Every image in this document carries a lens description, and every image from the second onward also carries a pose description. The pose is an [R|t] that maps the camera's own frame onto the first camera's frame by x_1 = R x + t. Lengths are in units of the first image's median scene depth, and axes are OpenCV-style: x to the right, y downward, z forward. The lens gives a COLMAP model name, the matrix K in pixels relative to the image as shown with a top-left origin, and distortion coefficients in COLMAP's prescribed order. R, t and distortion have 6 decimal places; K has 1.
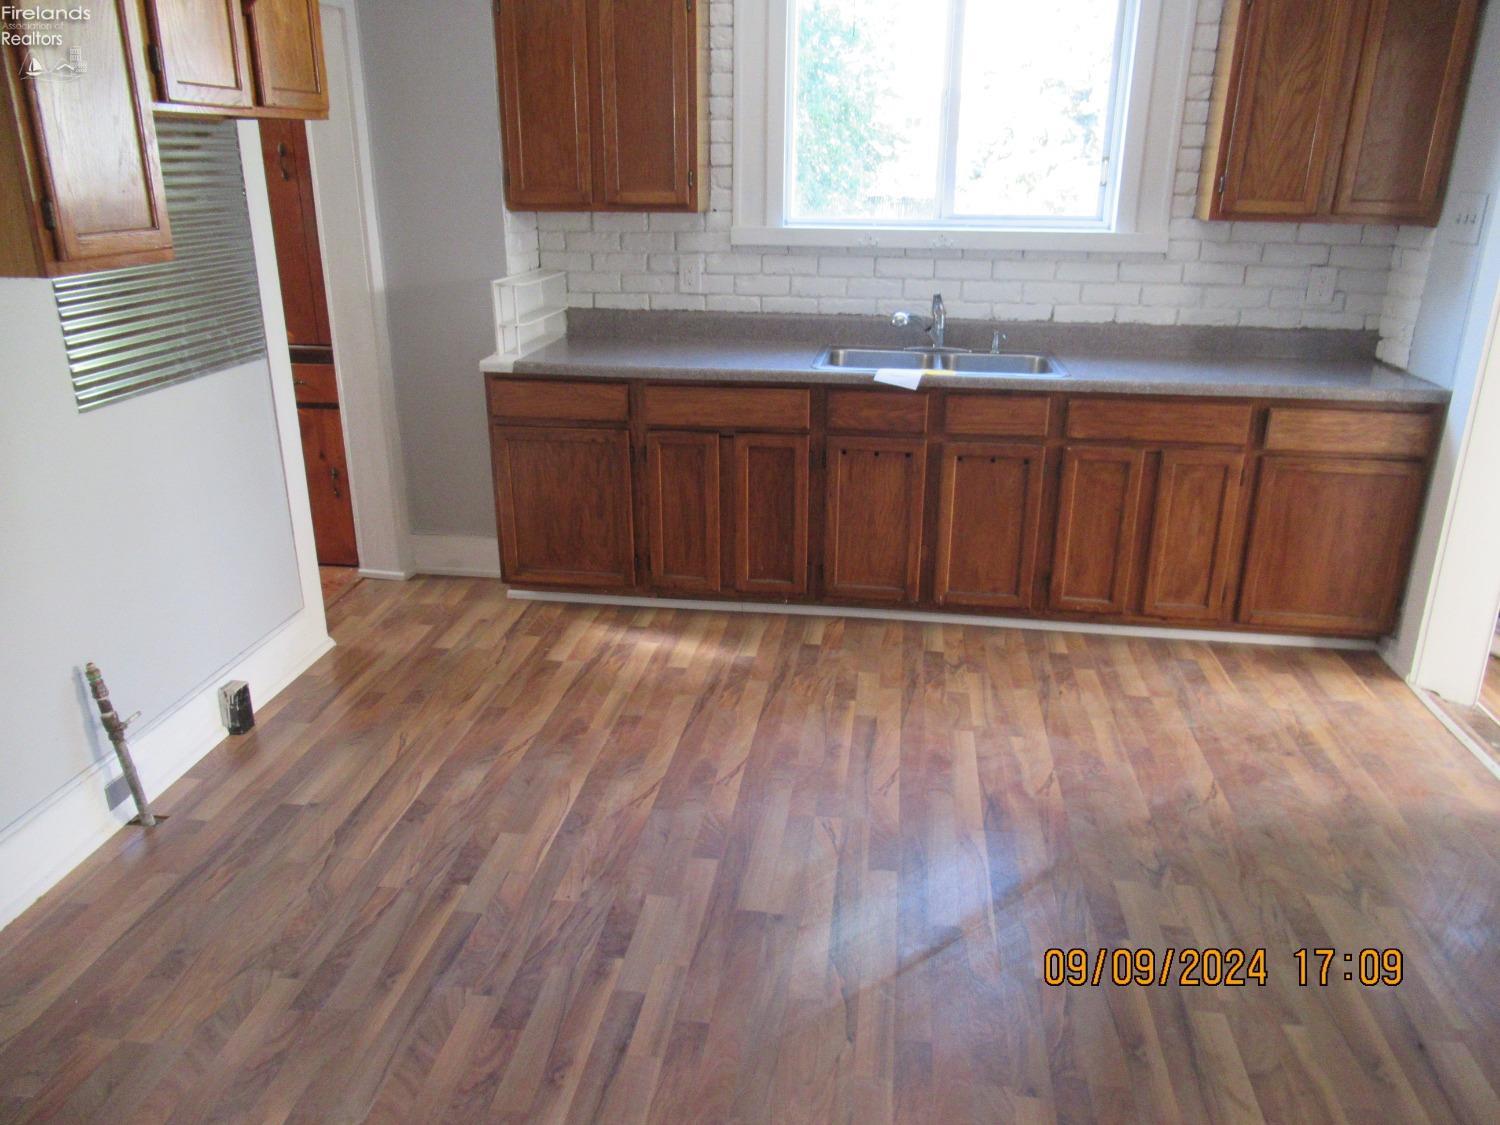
lens RADIAL K [[1124.0, 0, 750.1], [0, 1124.0, 560.9], [0, 0, 1]] dist [0.007123, 0.000563]
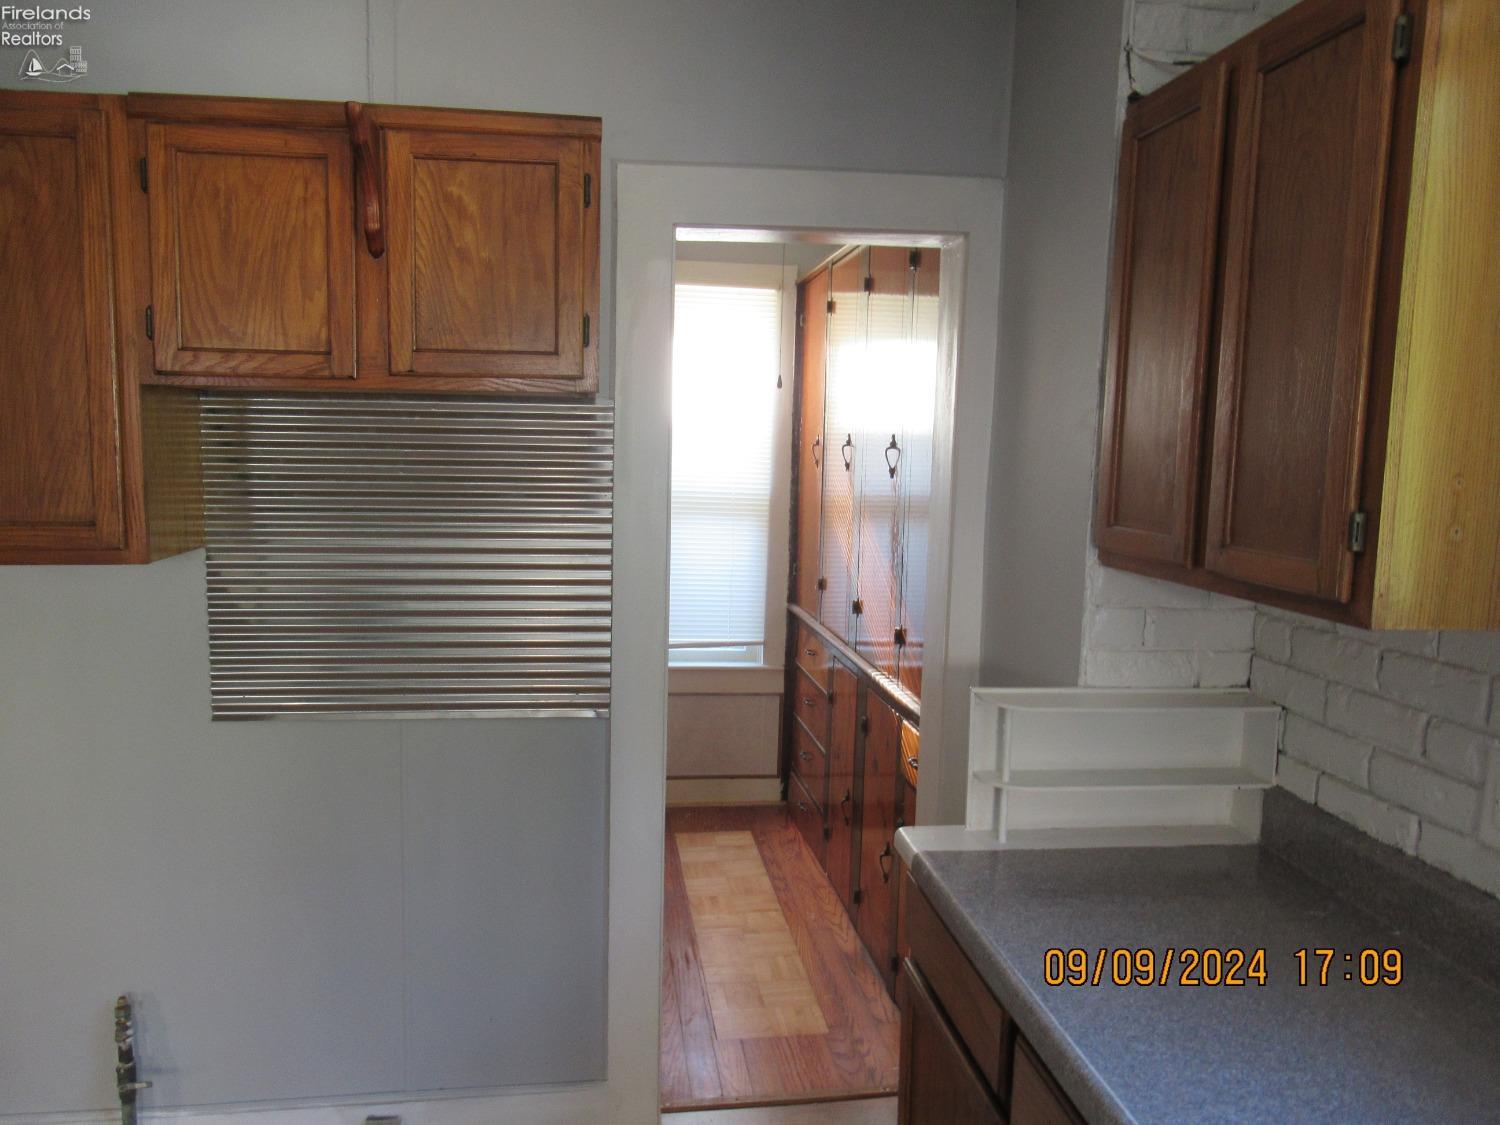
lens RADIAL K [[1124.0, 0, 746.4], [0, 1124.0, 563.3], [0, 0, 1]] dist [0.007123, 0.000563]
pose [[0.257149, 0.109717, -0.960123, 0.201435], [-0.346310, 0.938009, 0.014438, -0.244581], [0.902188, 0.328788, 0.279204, 0.668708]]
